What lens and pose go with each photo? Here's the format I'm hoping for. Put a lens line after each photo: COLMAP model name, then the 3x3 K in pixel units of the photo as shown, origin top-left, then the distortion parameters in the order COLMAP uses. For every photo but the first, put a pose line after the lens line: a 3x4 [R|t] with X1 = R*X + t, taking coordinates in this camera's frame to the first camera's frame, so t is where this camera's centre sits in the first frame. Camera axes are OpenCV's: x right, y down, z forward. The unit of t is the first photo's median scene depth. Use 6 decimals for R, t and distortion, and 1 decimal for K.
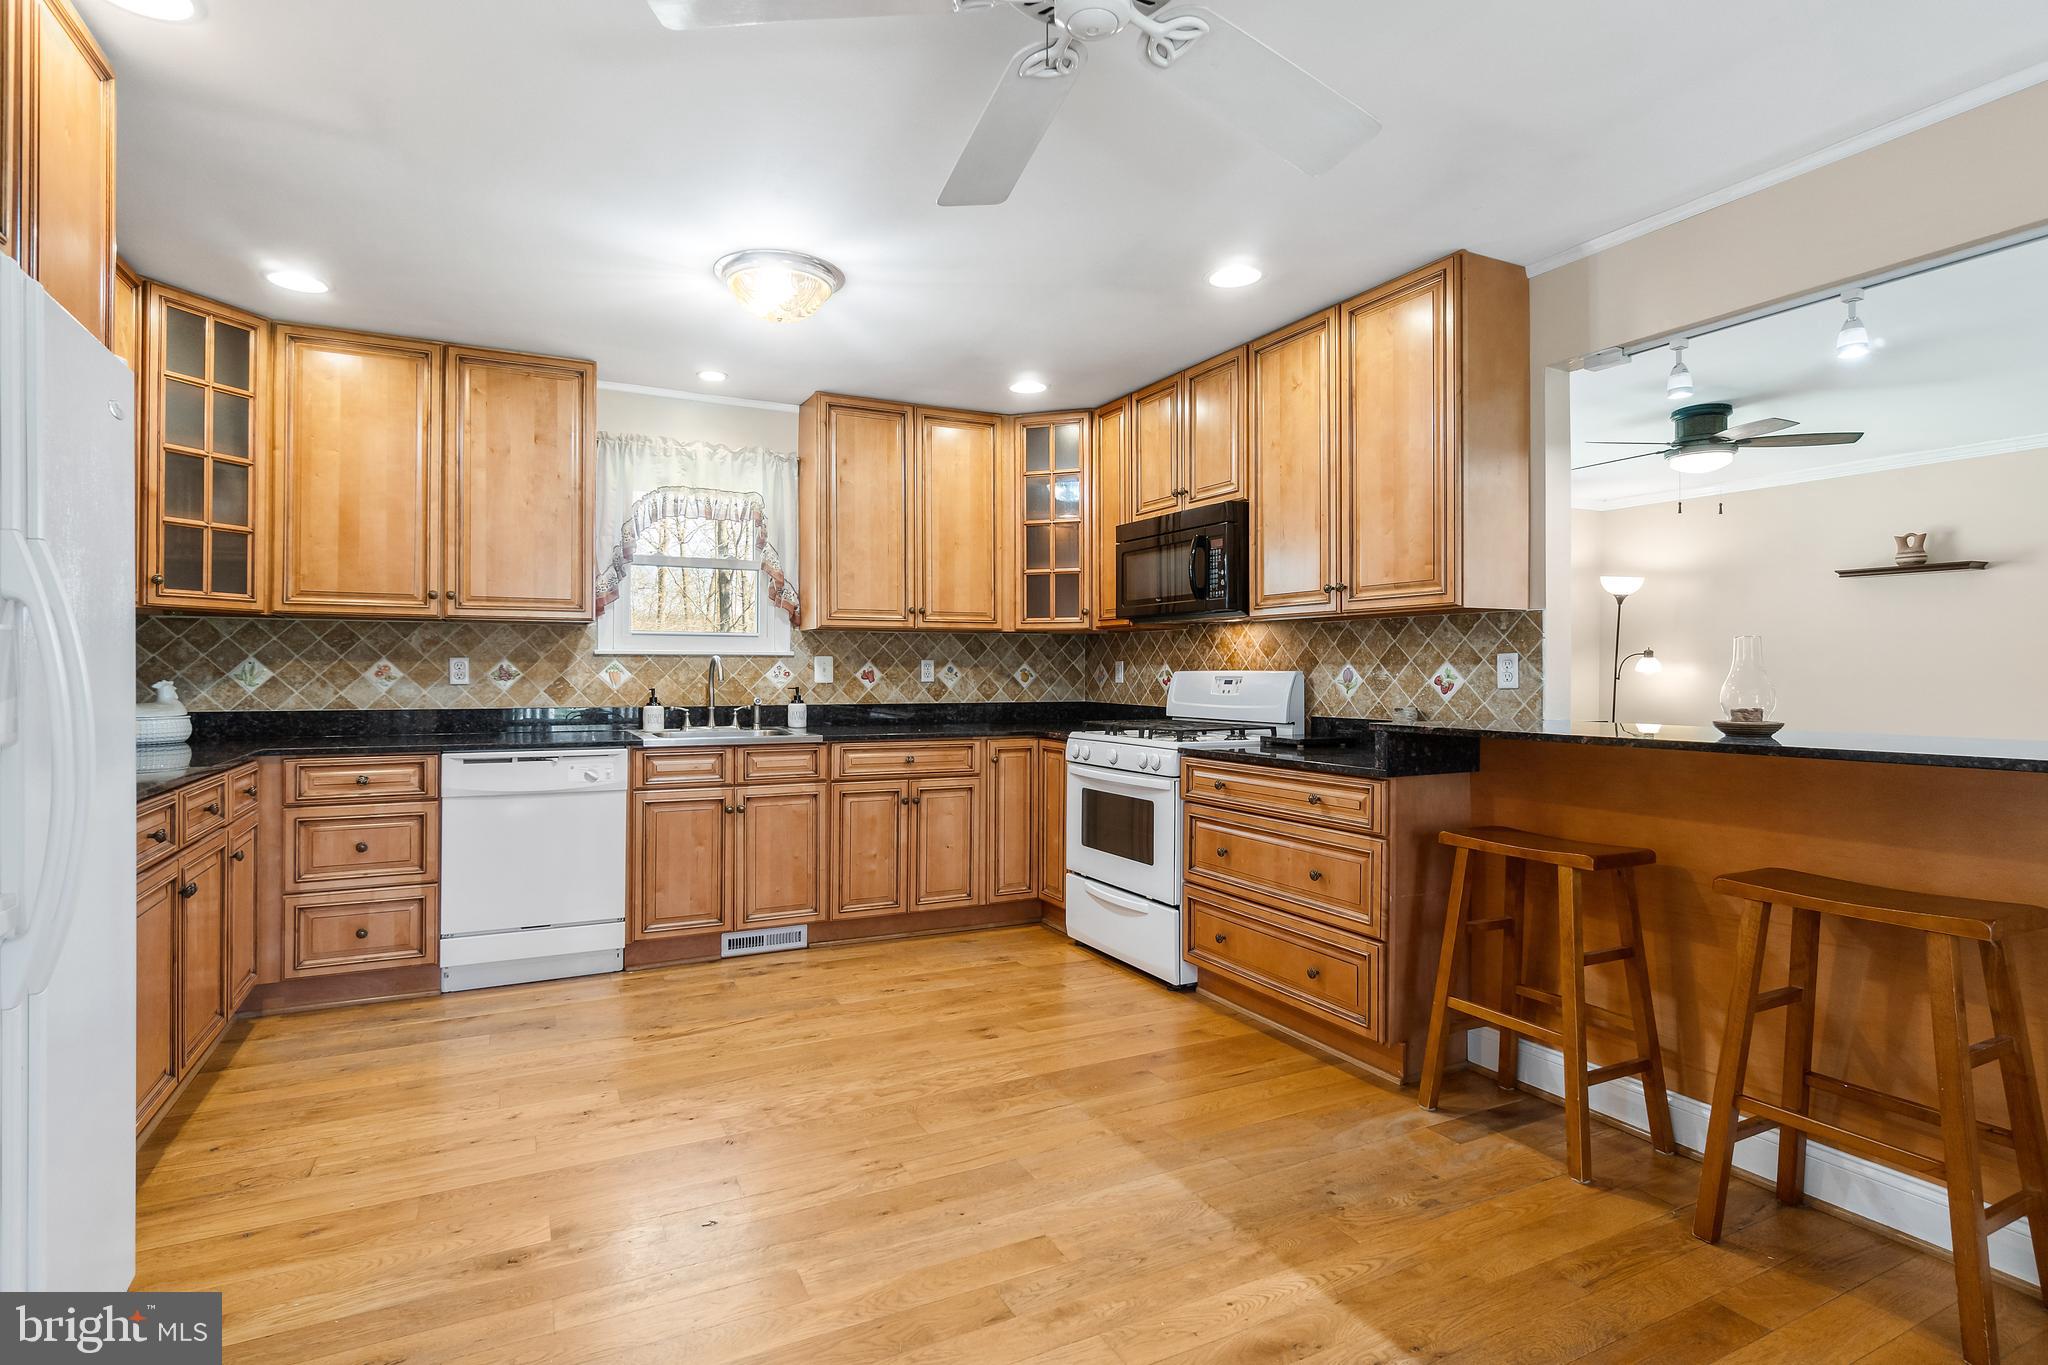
lens RADIAL K [[1043.0, 0, 1018.5], [0, 1043.0, 671.6], [0, 0, 1]] dist [-0.005380, -0.001506]
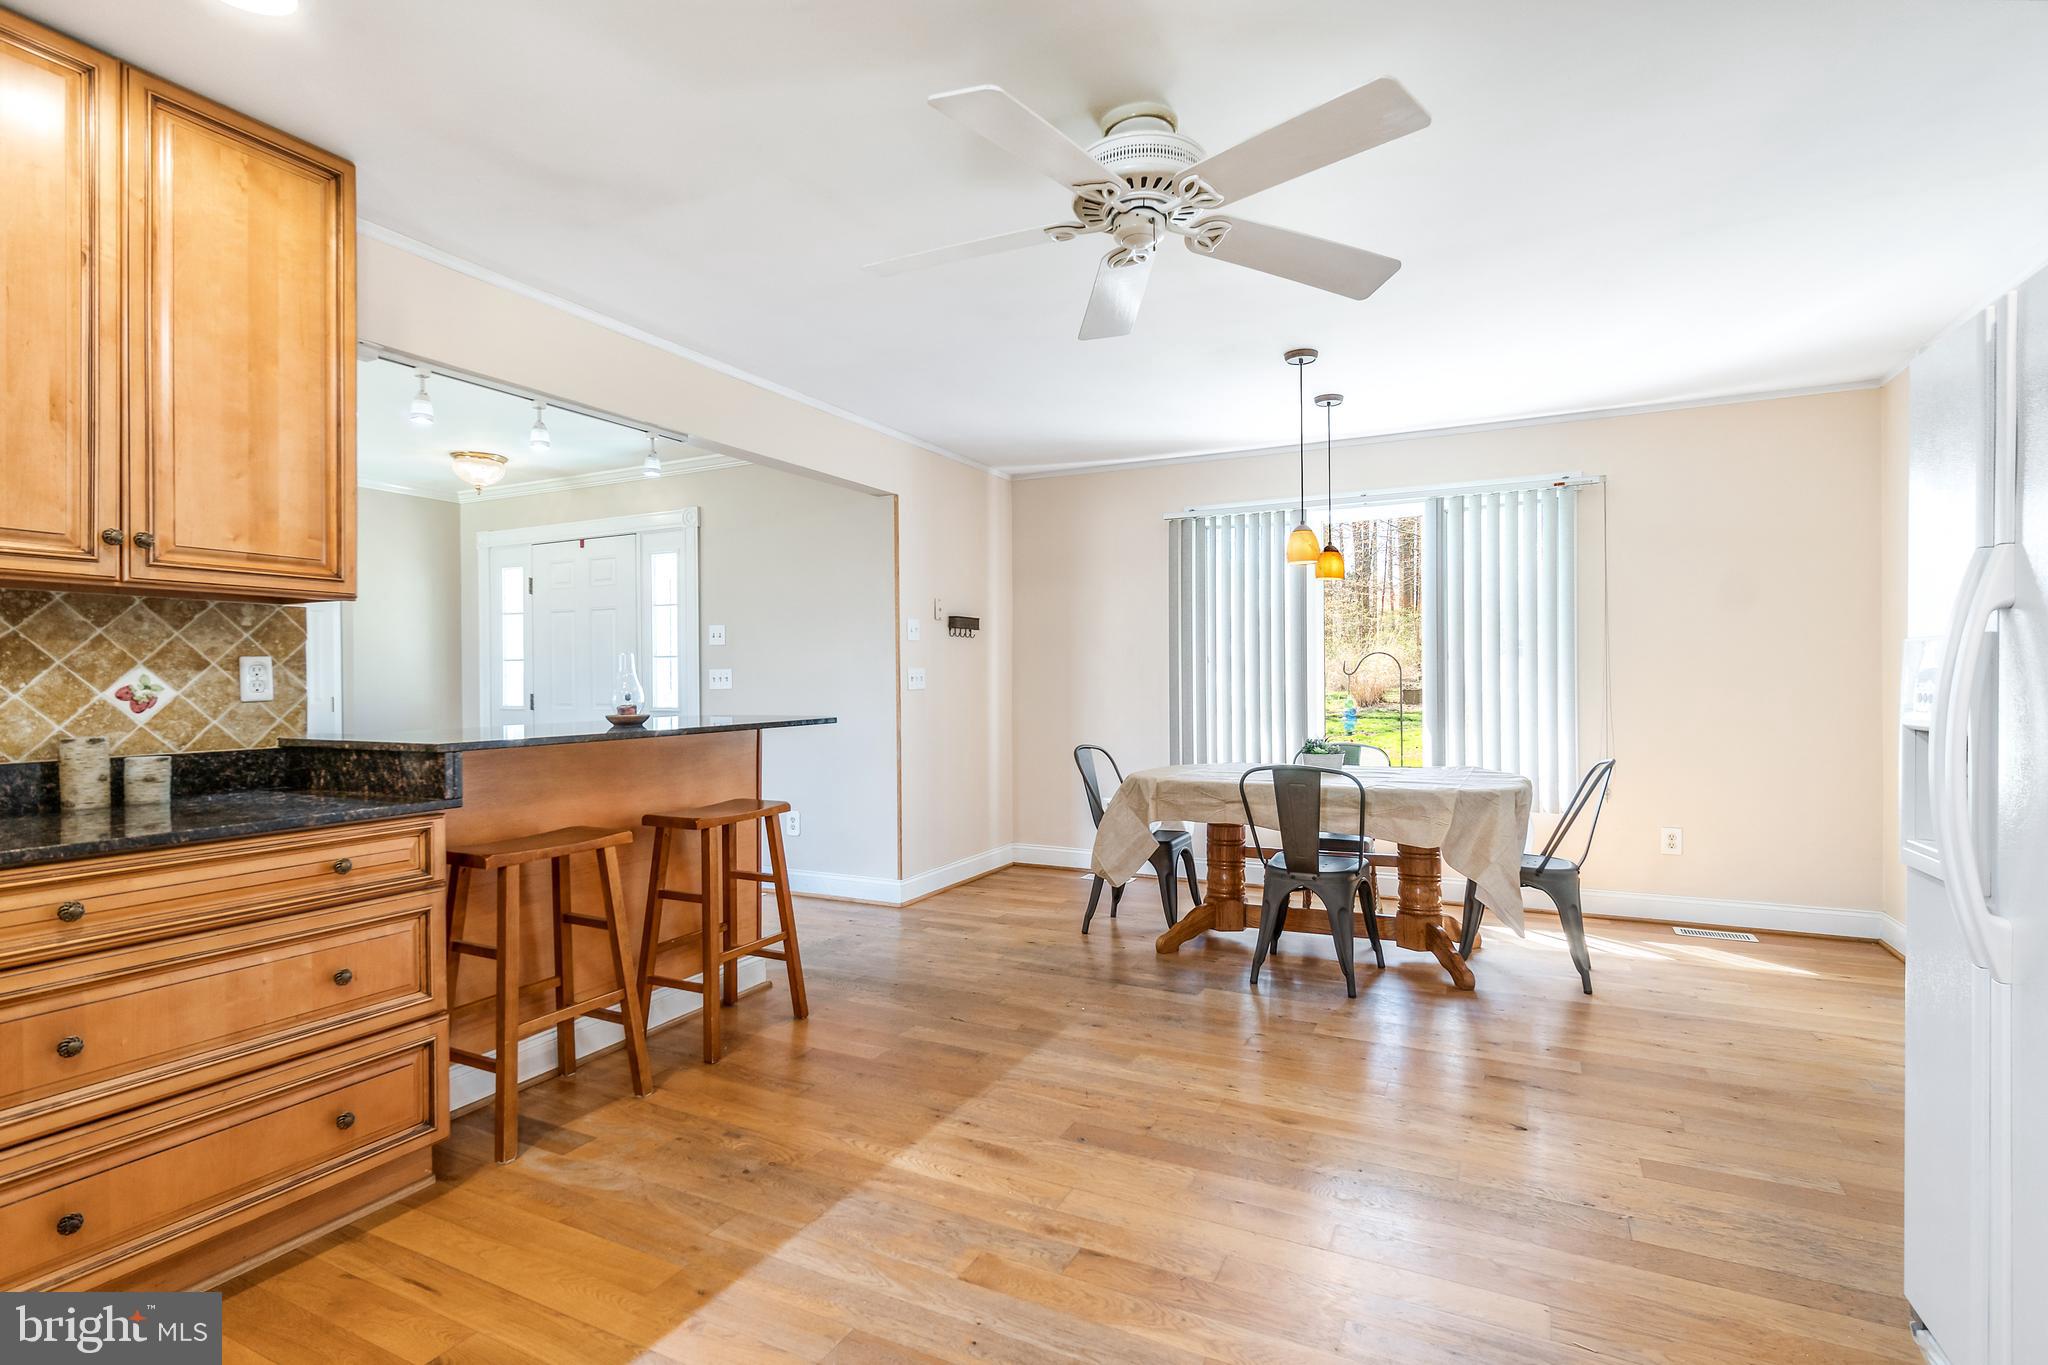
lens RADIAL K [[967.8, 0, 1018.8], [0, 967.8, 682.1], [0, 0, 1]] dist [-0.000064, 0.000146]
pose [[-0.594191, -0.001795, 0.804322, -0.394430], [0.002001, 0.999991, 0.003710, 0.000192], [-0.804321, 0.003814, -0.594183, 0.819267]]
